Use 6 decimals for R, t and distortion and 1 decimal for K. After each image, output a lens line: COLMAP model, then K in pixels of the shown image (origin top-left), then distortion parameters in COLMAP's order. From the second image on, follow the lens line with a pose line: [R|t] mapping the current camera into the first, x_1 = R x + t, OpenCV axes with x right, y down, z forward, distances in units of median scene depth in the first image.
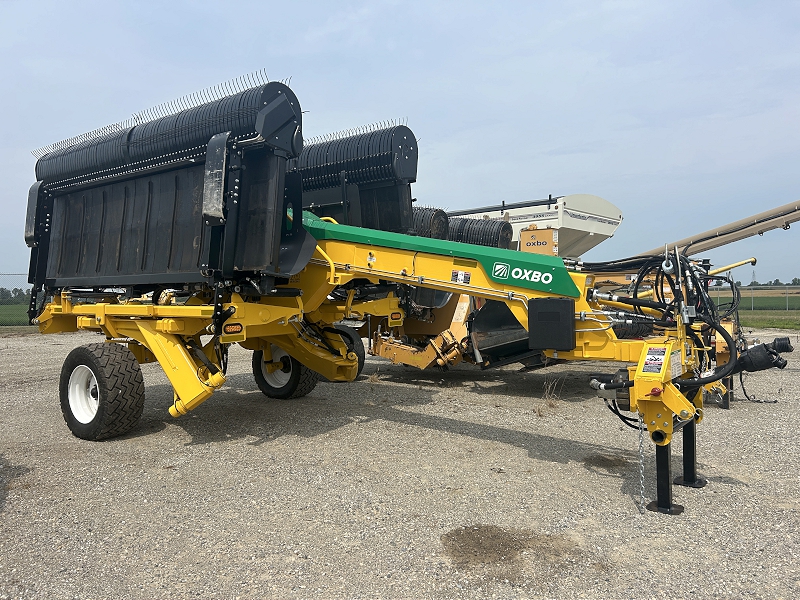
lens RADIAL K [[587.5, 0, 404.2], [0, 587.5, 295.2], [0, 0, 1]] dist [0.061296, 0.004337]
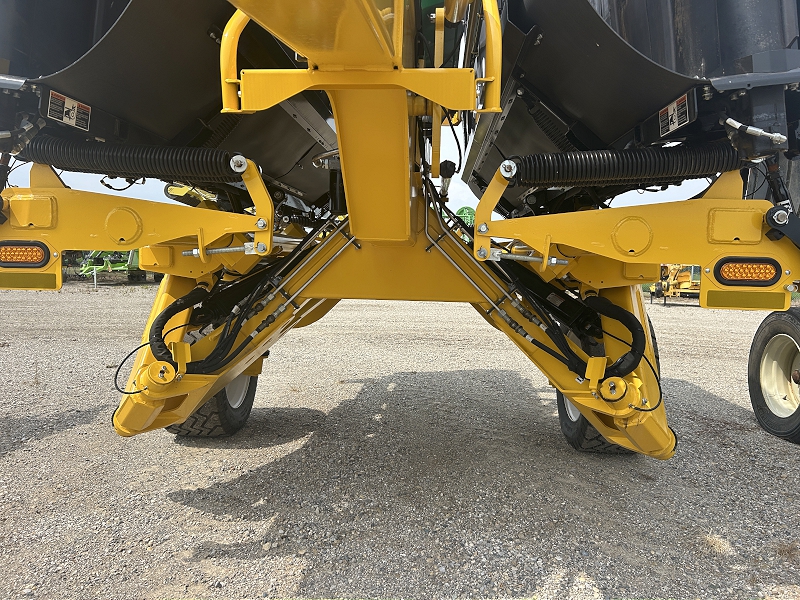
lens RADIAL K [[609.9, 0, 394.2], [0, 609.9, 295.0], [0, 0, 1]] dist [0.029950, -0.060345]
pose [[0.546406, 0.077059, -0.833968, 0.160069], [-0.040501, 0.997024, 0.065589, 0.043104], [0.836540, -0.002062, 0.547901, 0.903433]]
